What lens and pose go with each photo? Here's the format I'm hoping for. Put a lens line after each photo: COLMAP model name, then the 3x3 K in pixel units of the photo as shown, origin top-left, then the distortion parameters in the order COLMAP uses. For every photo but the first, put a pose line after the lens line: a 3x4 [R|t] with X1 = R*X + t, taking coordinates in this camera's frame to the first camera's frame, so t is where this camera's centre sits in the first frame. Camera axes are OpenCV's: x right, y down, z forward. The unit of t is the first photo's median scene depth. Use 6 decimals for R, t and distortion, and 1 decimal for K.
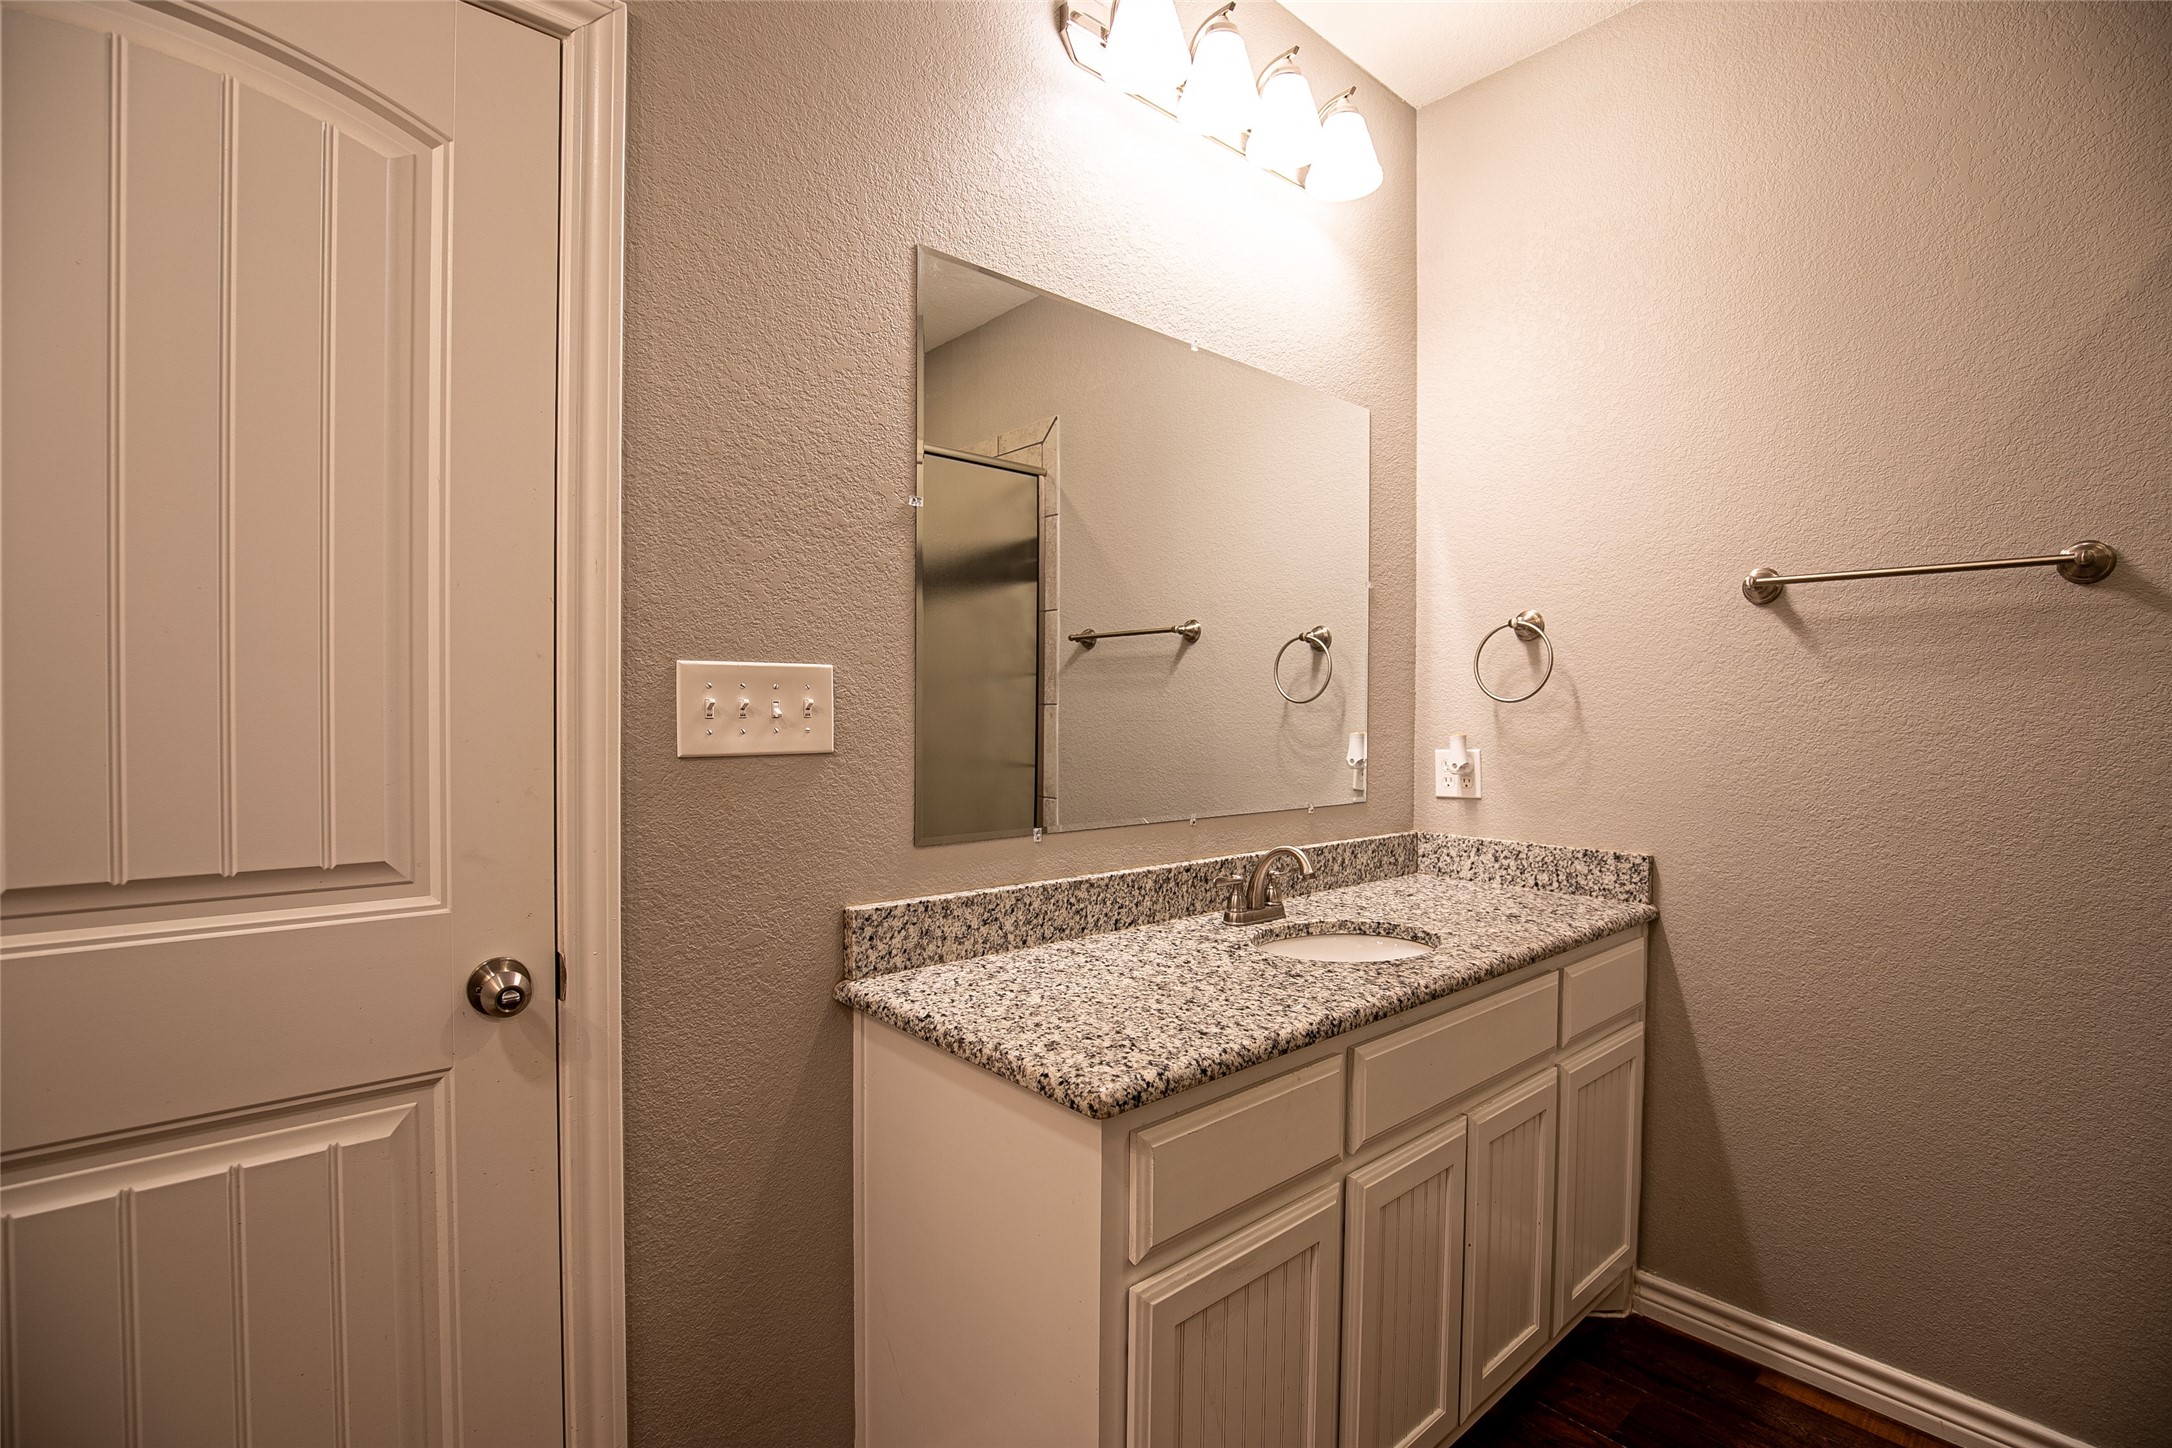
lens RADIAL K [[1016.5, 0, 1075.8], [0, 1016.5, 724.2], [0, 0, 1]] dist [-0.030158, 0.000879]
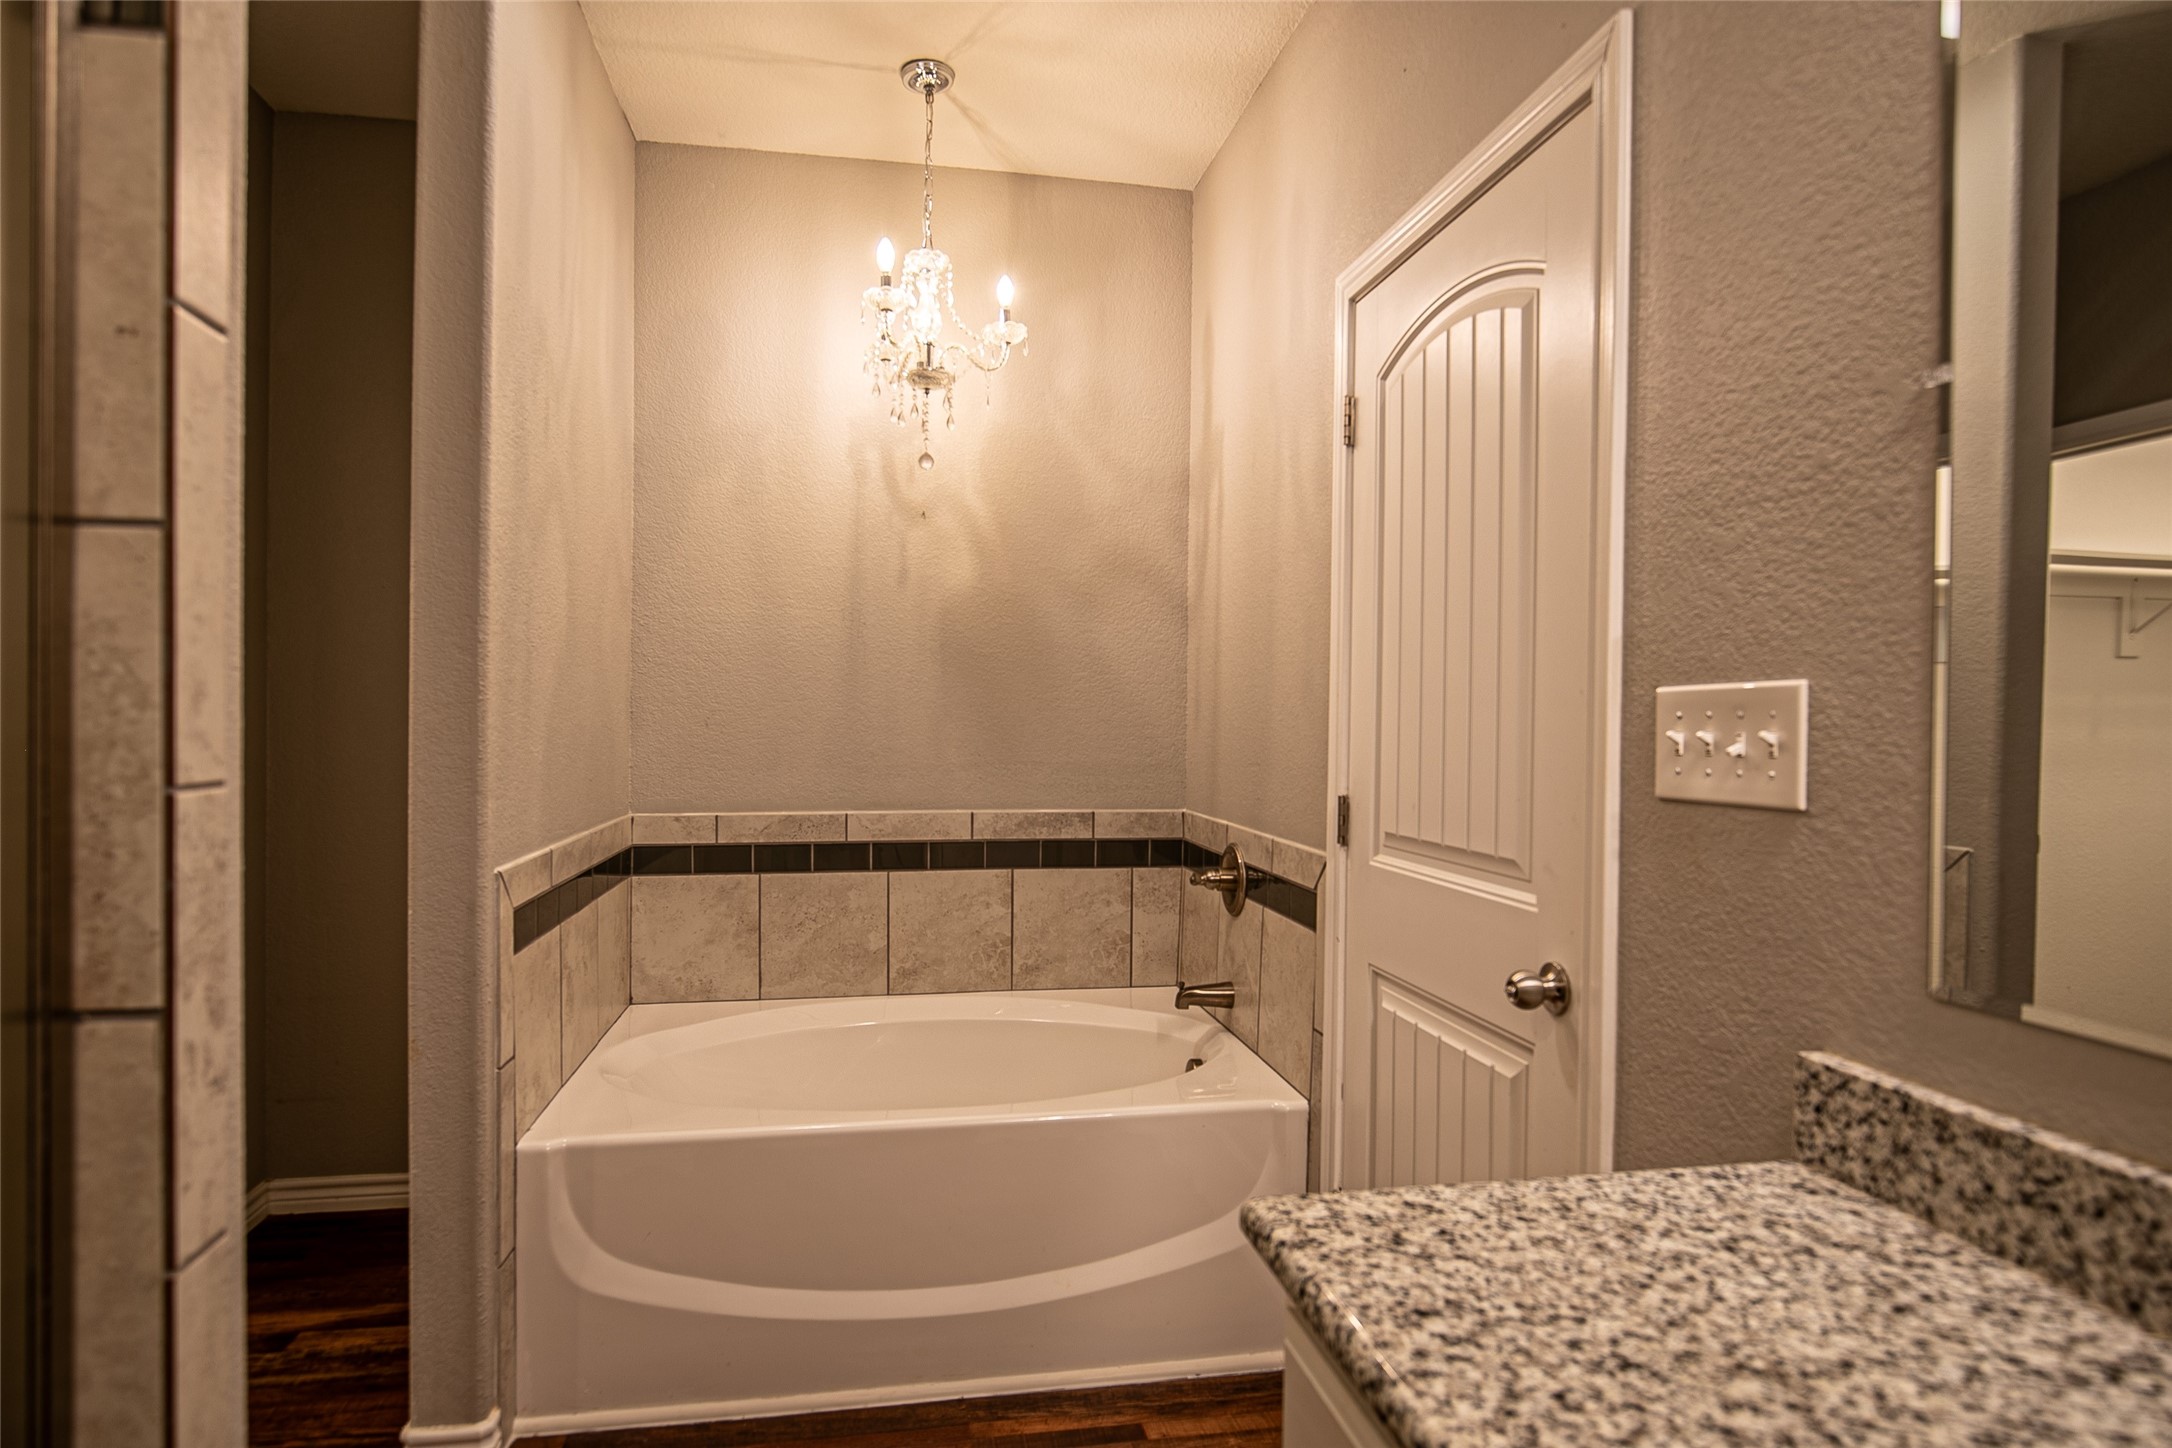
lens RADIAL K [[1186.9, 0, 1079.2], [0, 1186.9, 727.9], [0, 0, 1]] dist [-0.008182, 0.001685]
pose [[-0.518251, -0.007756, -0.855194, 0.688740], [-0.023320, 0.999715, 0.005065, -0.020129], [0.854911, 0.022568, -0.518284, 1.010694]]
